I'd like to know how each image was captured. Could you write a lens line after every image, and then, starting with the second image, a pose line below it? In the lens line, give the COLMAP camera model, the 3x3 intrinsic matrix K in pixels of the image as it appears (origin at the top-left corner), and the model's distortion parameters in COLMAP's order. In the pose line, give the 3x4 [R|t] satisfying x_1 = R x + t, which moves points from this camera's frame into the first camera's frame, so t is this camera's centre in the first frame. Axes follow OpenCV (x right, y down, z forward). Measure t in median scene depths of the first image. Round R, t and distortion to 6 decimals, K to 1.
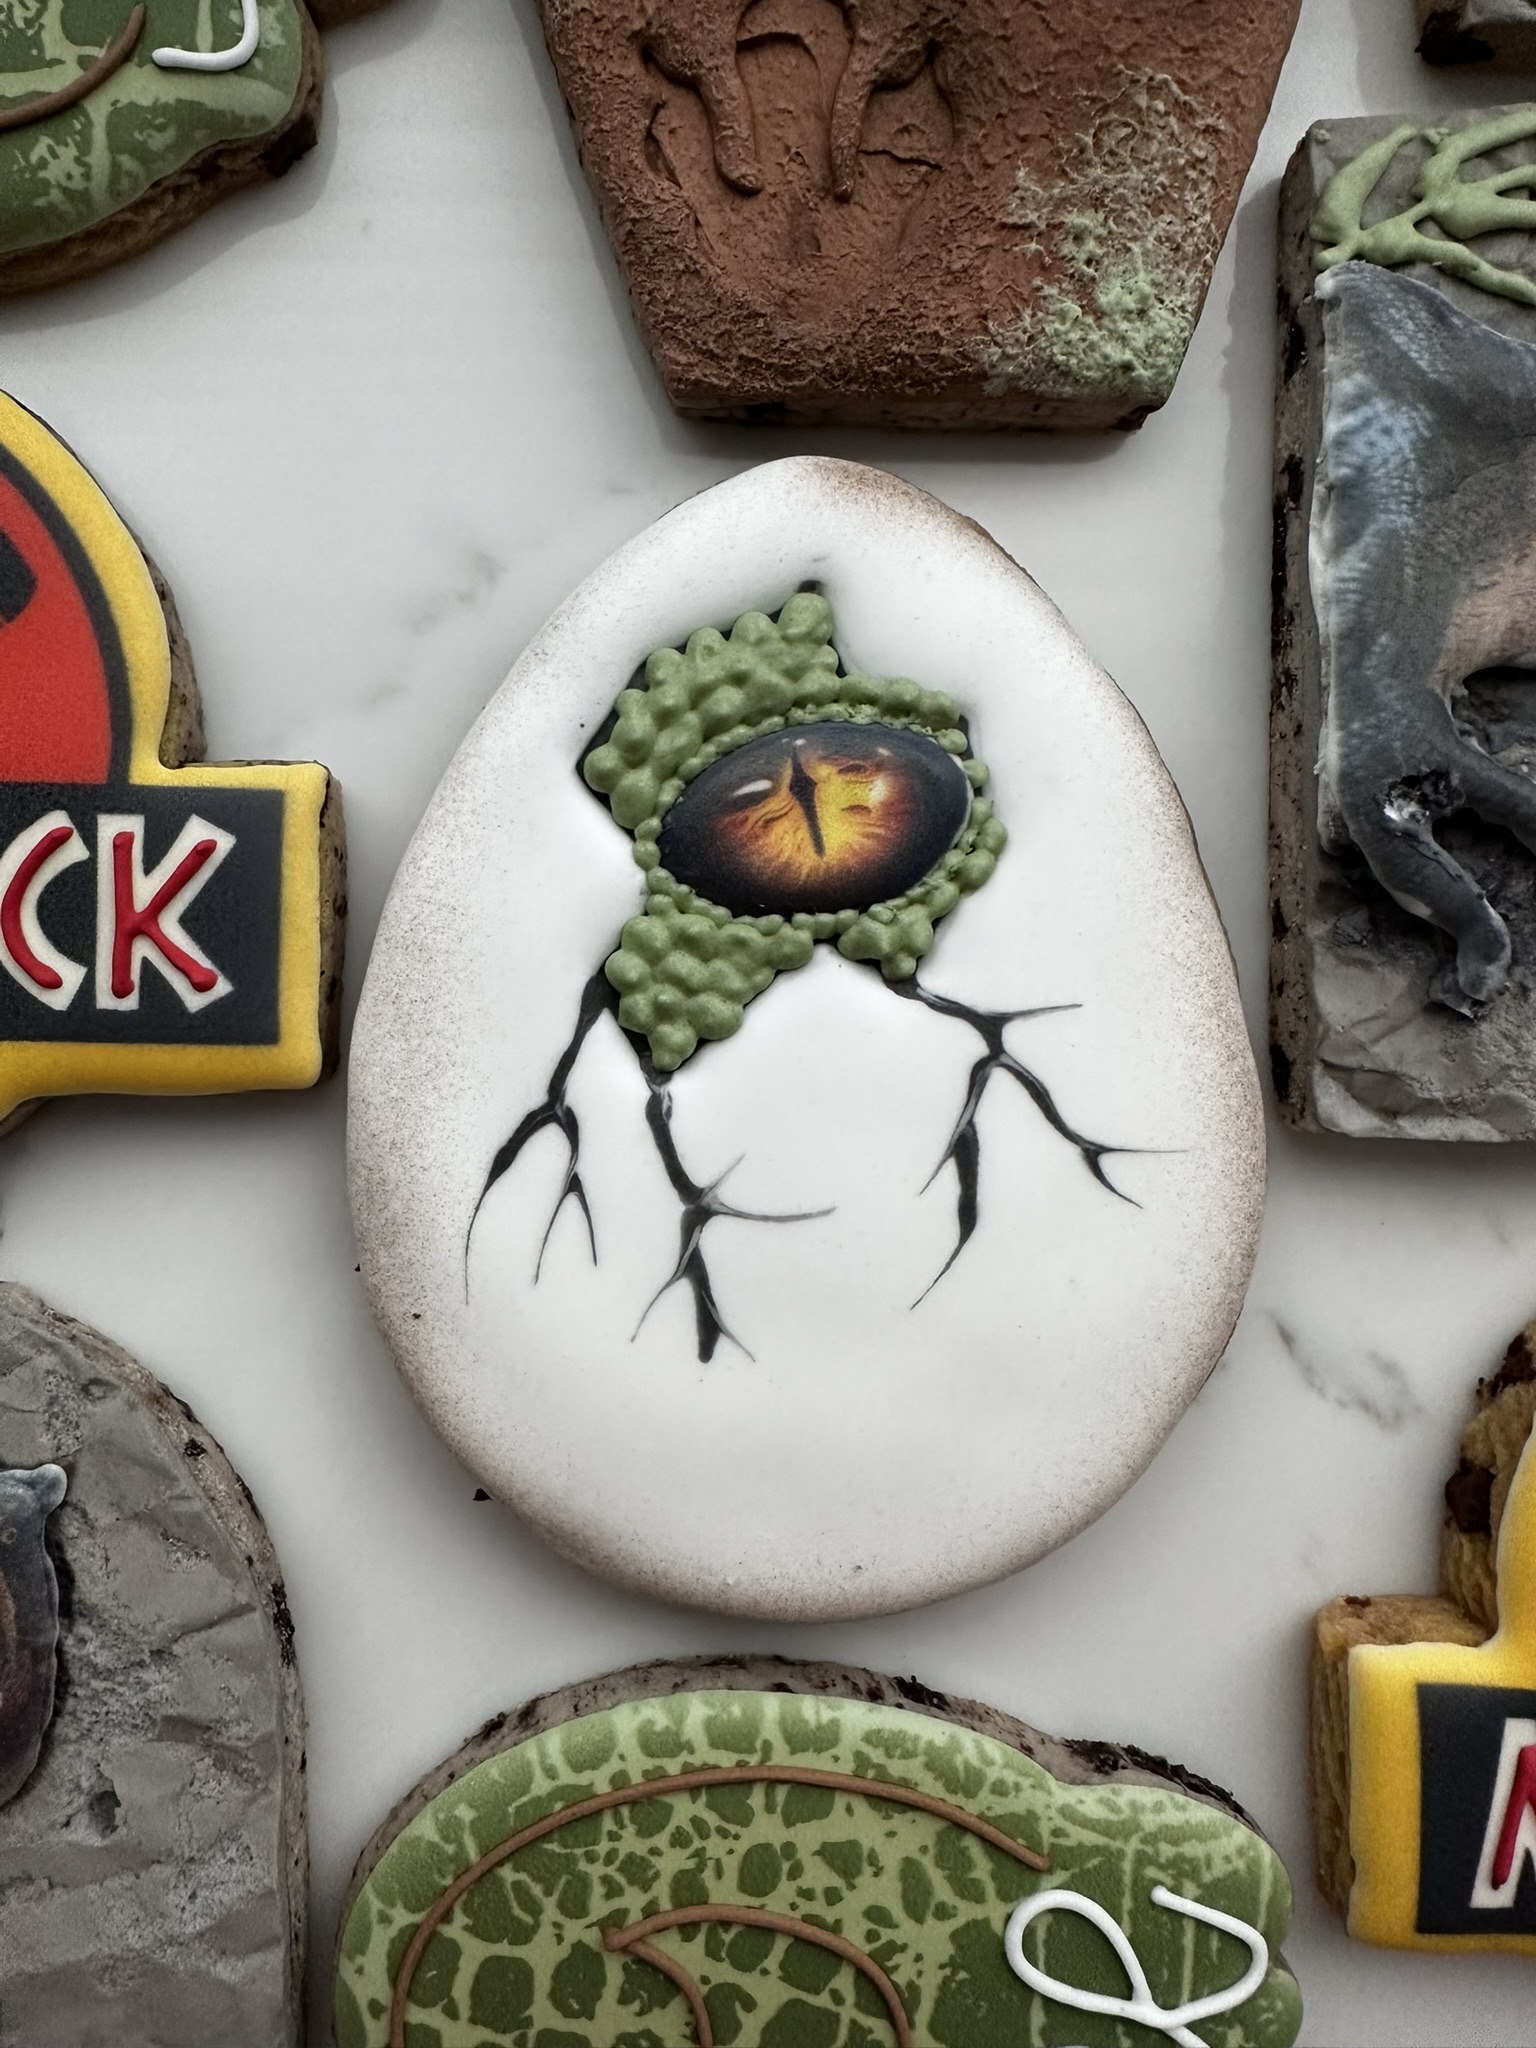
lens RADIAL K [[1540.9, 0, 754.9], [0, 1540.9, 1028.0], [0, 0, 1]] dist [0.031690, 0.018519]
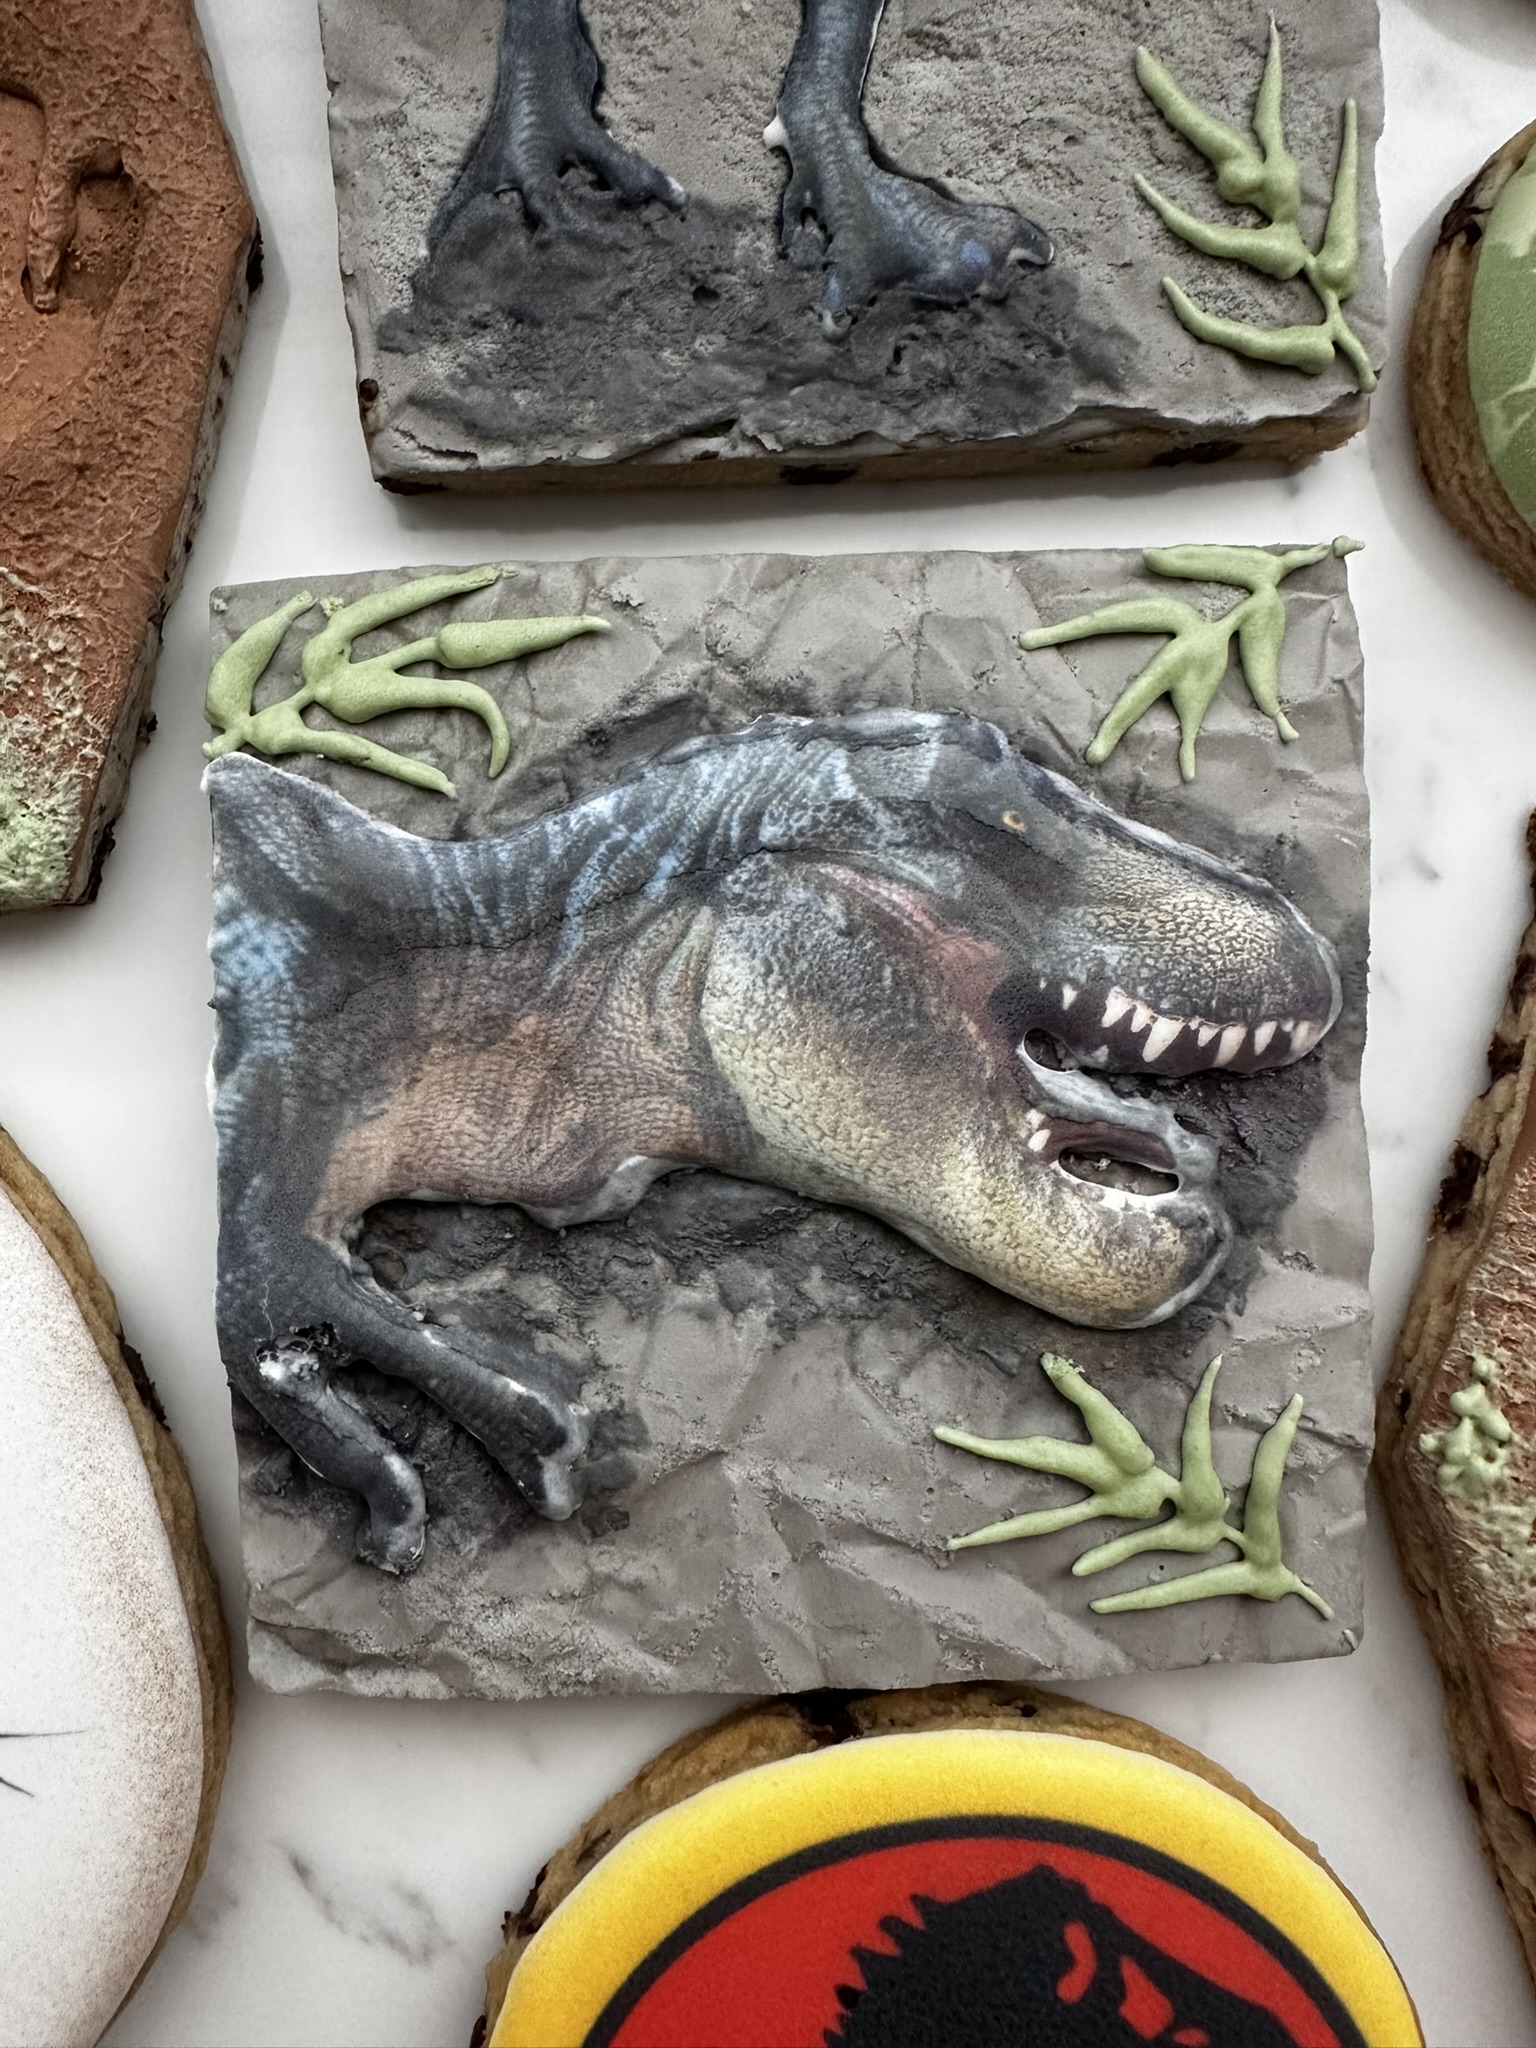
lens RADIAL K [[1540.9, 0, 752.3], [0, 1540.9, 1009.4], [0, 0, 1]] dist [0.031690, 0.018519]
pose [[0.996457, -0.031281, -0.078071, 0.755161], [0.034778, 0.998433, 0.043841, -0.373823], [0.076577, -0.046401, 0.995983, 0.118508]]
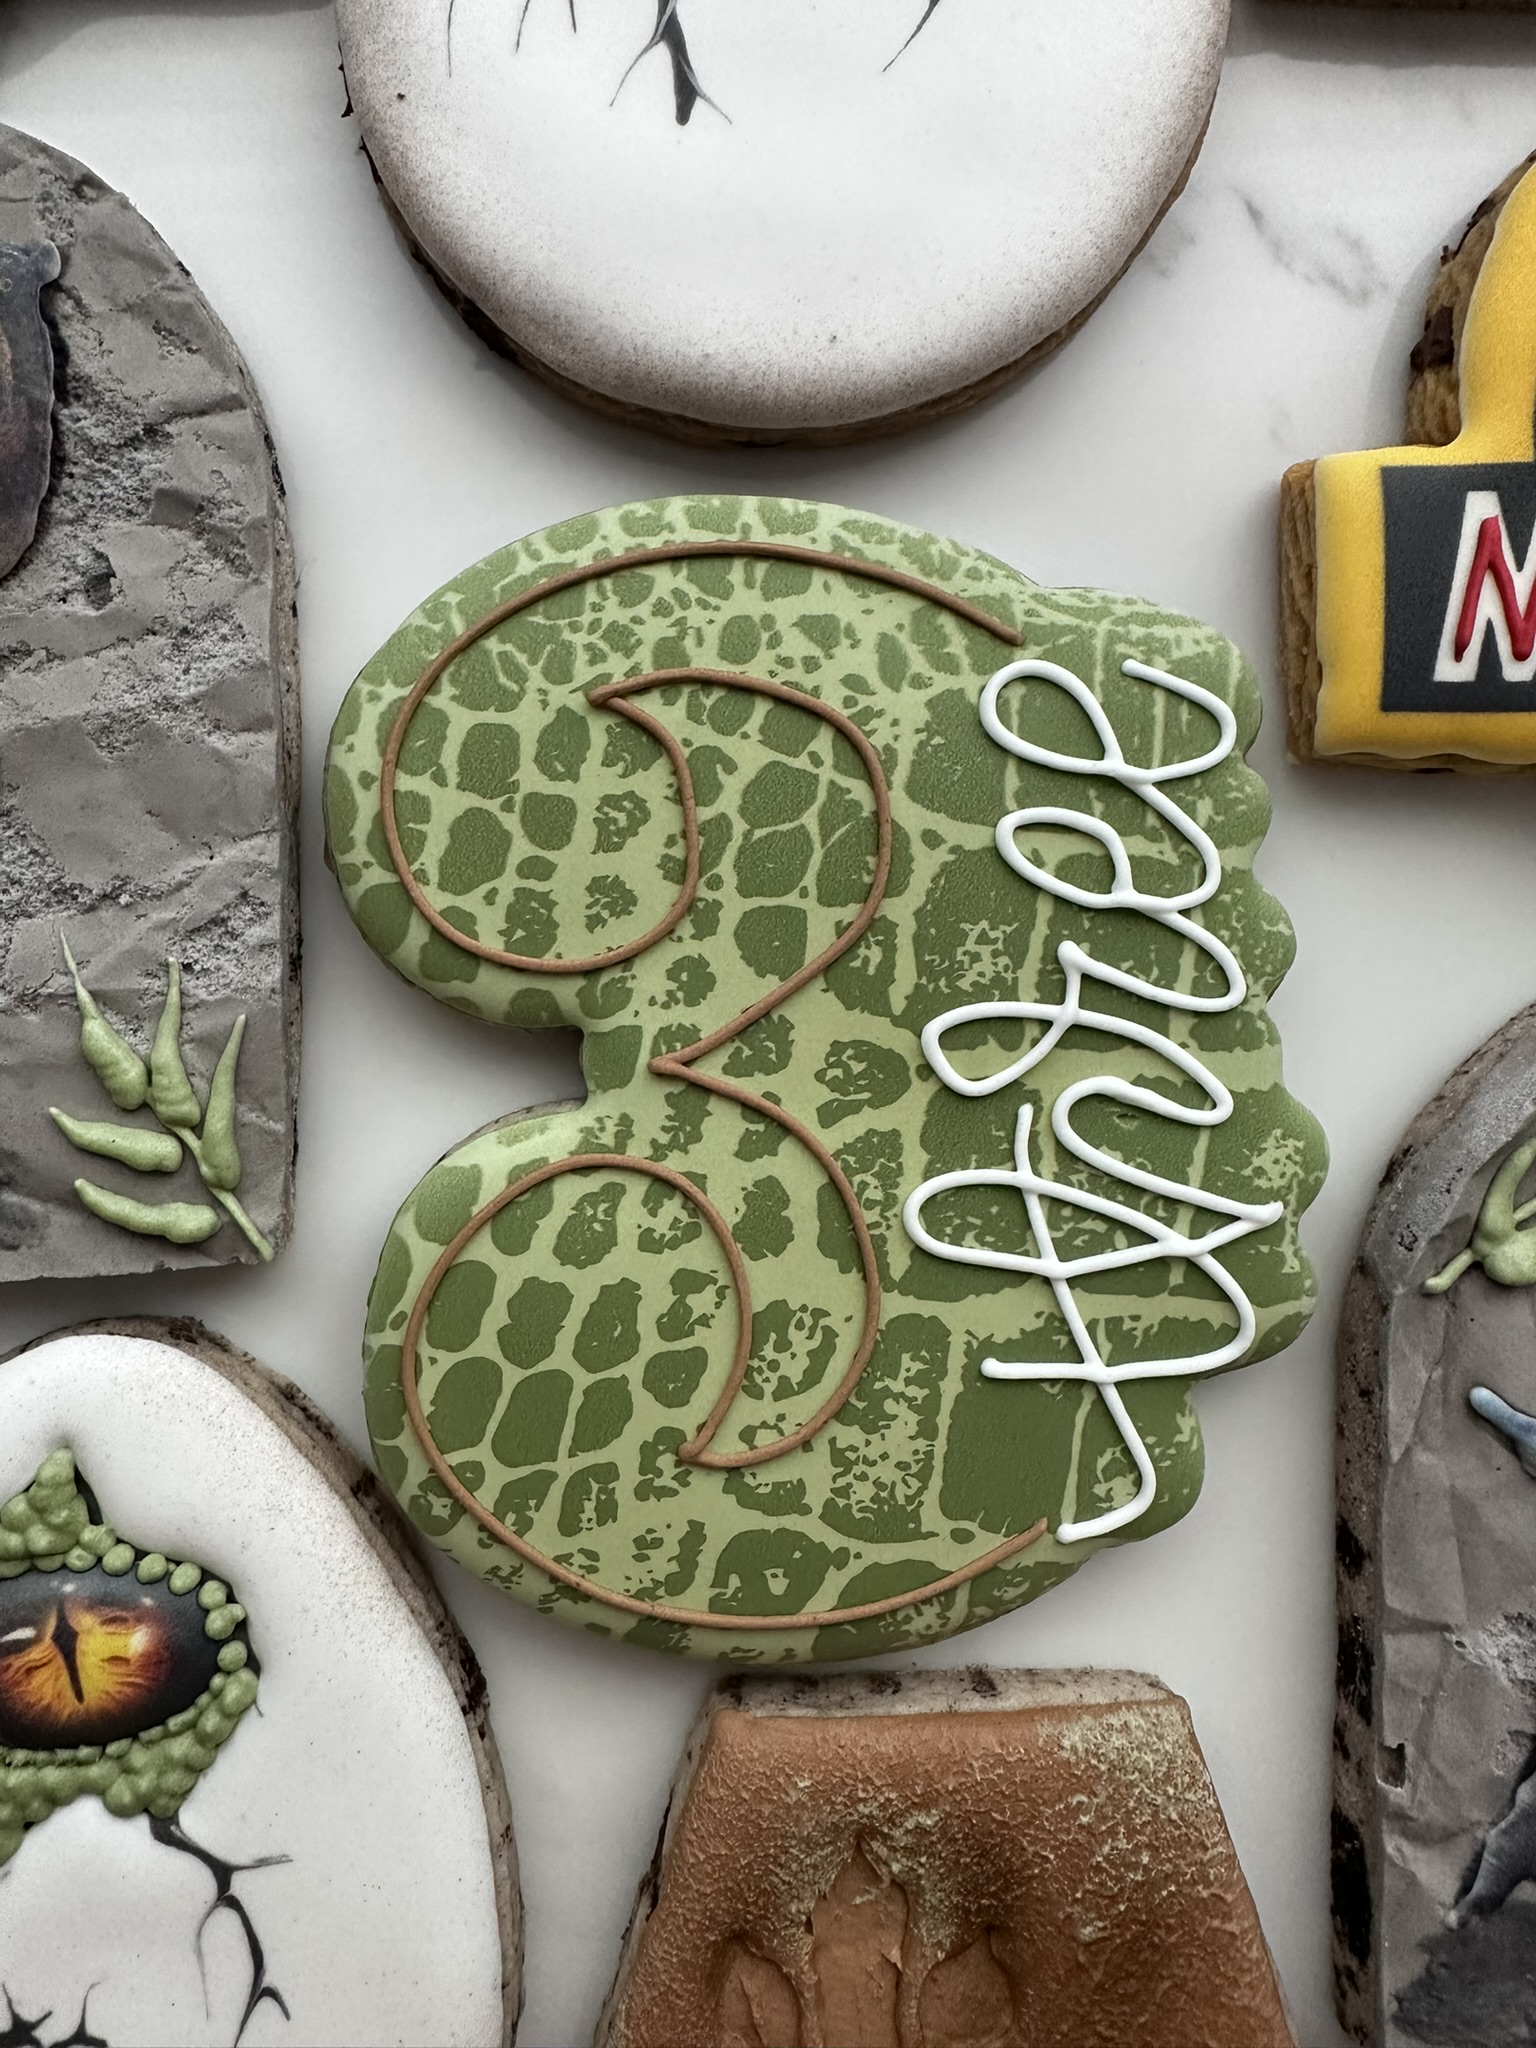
lens RADIAL K [[1540.9, 0, 759.5], [0, 1540.9, 1026.3], [0, 0, 1]] dist [0.031690, 0.018519]
pose [[0.999973, -0.007014, -0.002183, 0.016513], [0.006871, 0.998179, -0.059922, 0.854905], [0.002600, 0.059906, 0.998201, 0.002223]]
